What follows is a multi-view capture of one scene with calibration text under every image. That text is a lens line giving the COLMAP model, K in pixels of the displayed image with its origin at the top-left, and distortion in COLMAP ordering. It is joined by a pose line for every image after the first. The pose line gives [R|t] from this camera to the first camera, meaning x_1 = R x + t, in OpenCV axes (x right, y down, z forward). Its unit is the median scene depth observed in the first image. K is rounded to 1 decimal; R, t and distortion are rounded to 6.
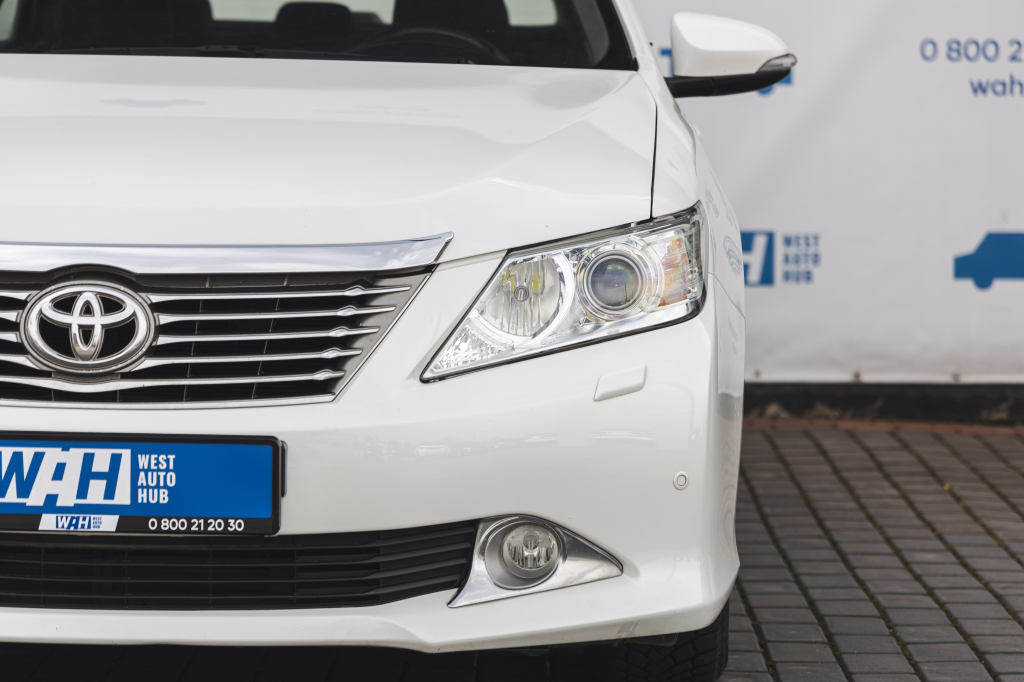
lens RADIAL K [[2976.1, 0, 512.0], [0, 2976.1, 341.0], [0, 0, 1]] dist [0.174138, -1.238082]
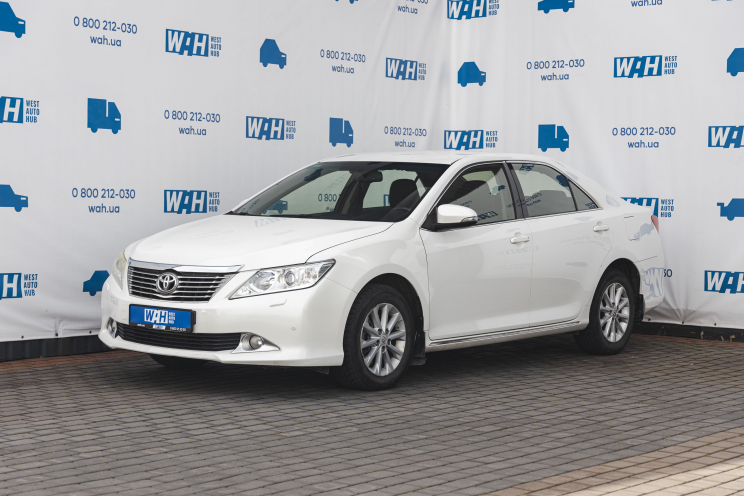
lens RADIAL K [[1516.2, 0, 423.7], [0, 1516.2, 246.5], [0, 0, 1]] dist [0.068201, -0.159319]
pose [[0.833388, 0.029538, -0.551899, 1.406265], [-0.053770, 0.998167, -0.027773, -0.016541], [0.550067, 0.052821, 0.833449, -0.660302]]
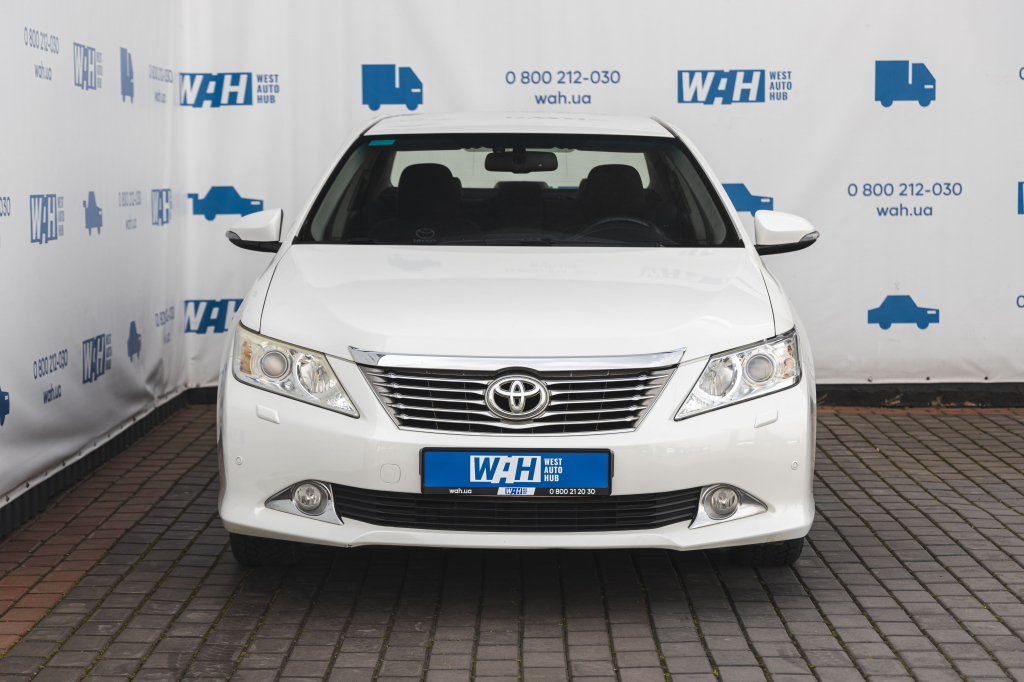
lens RADIAL K [[2086.8, 0, 583.1], [0, 2086.8, 339.0], [0, 0, 1]] dist [0.068201, -0.159319]
pose [[0.999138, -0.011067, 0.040011, -0.153998], [0.010723, 0.999904, 0.008793, -0.057901], [-0.040104, -0.008356, 0.999161, -0.462403]]
